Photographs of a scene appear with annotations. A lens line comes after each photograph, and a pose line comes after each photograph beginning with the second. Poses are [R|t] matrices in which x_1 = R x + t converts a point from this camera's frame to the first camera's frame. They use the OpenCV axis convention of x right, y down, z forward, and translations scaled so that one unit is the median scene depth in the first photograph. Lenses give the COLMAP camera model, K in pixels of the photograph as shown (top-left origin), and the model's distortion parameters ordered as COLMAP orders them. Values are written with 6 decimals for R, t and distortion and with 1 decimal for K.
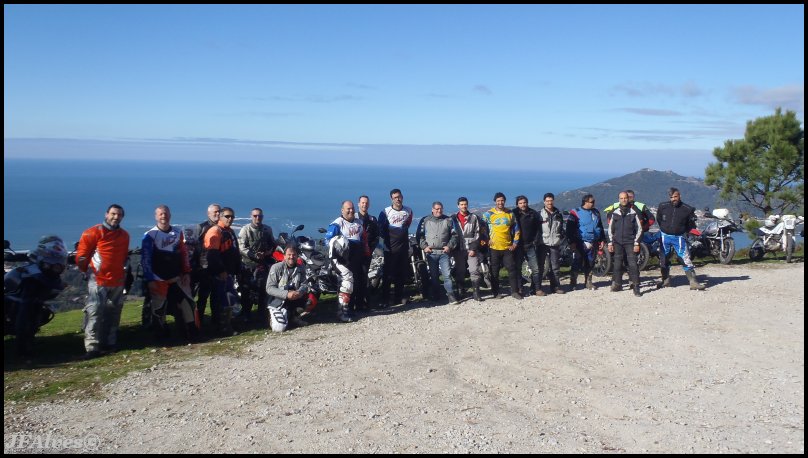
lens RADIAL K [[653.3, 0, 426.4], [0, 653.3, 214.9], [0, 0, 1]] dist [-0.001994, -0.010638]
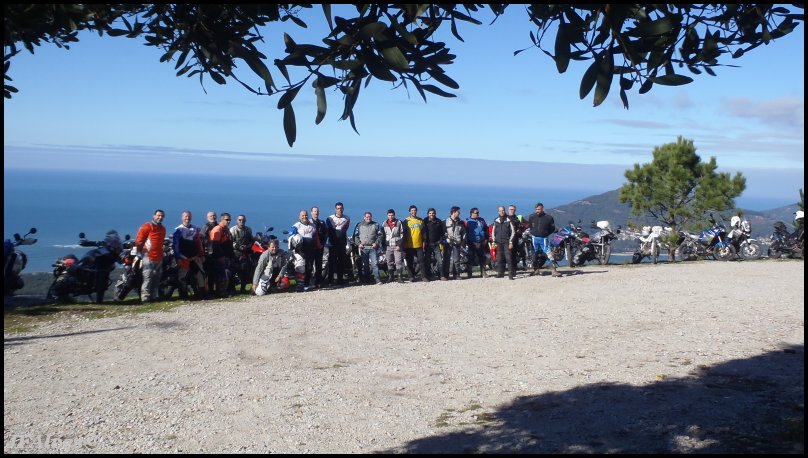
lens RADIAL K [[727.1, 0, 409.9], [0, 727.1, 227.9], [0, 0, 1]] dist [0.013485, 0.012633]
pose [[0.999648, 0.006773, 0.025638, 0.063477], [-0.006519, 0.999929, -0.009968, 0.027987], [-0.025704, 0.009798, 0.999622, -0.541144]]
